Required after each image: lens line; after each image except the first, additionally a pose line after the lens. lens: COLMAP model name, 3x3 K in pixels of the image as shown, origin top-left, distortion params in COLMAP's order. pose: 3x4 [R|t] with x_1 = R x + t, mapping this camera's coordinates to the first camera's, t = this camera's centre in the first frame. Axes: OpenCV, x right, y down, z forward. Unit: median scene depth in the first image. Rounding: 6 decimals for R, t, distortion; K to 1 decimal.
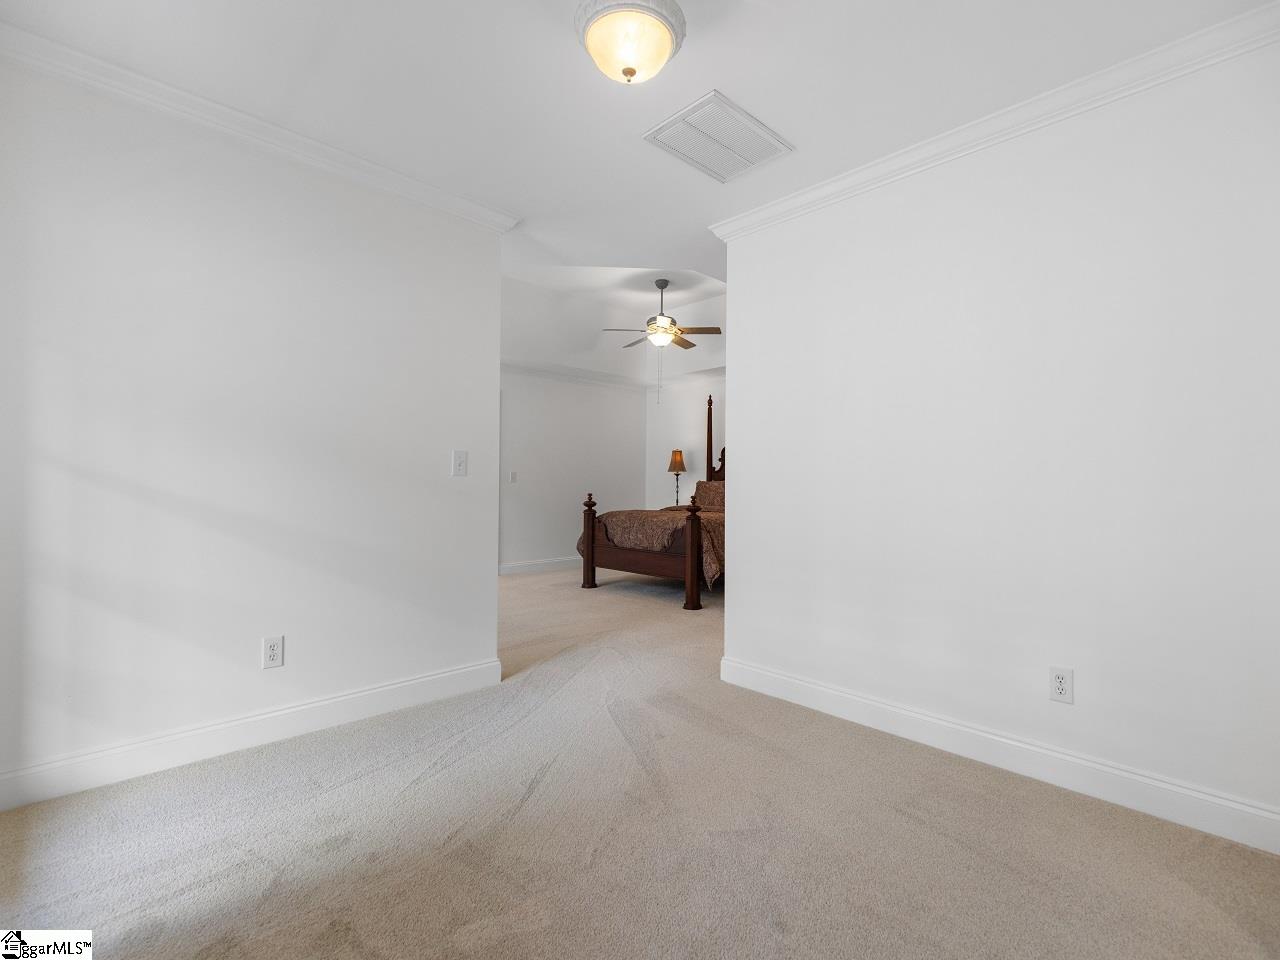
lens RADIAL K [[578.4, 0, 640.0], [0, 578.4, 480.0], [0, 0, 1]] dist [0.001328, 0.000141]
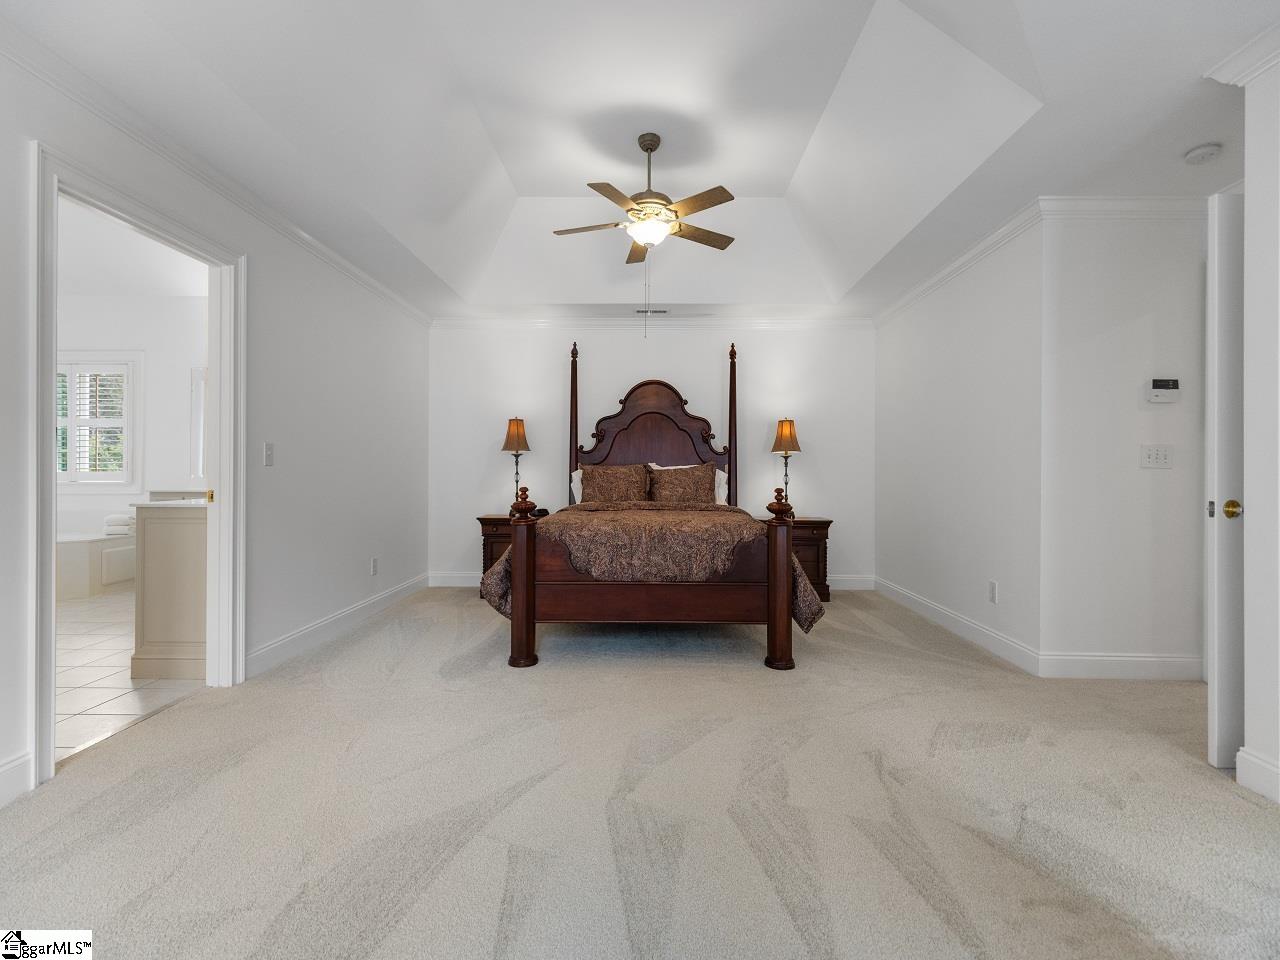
lens RADIAL K [[565.9, 0, 638.9], [0, 565.9, 472.2], [0, 0, 1]] dist [0.000720, -0.020718]
pose [[0.698732, -0.004405, 0.715370, -0.384629], [-0.003807, 0.999944, 0.009875, 0.004006], [-0.715373, -0.009623, 0.698677, 0.564707]]
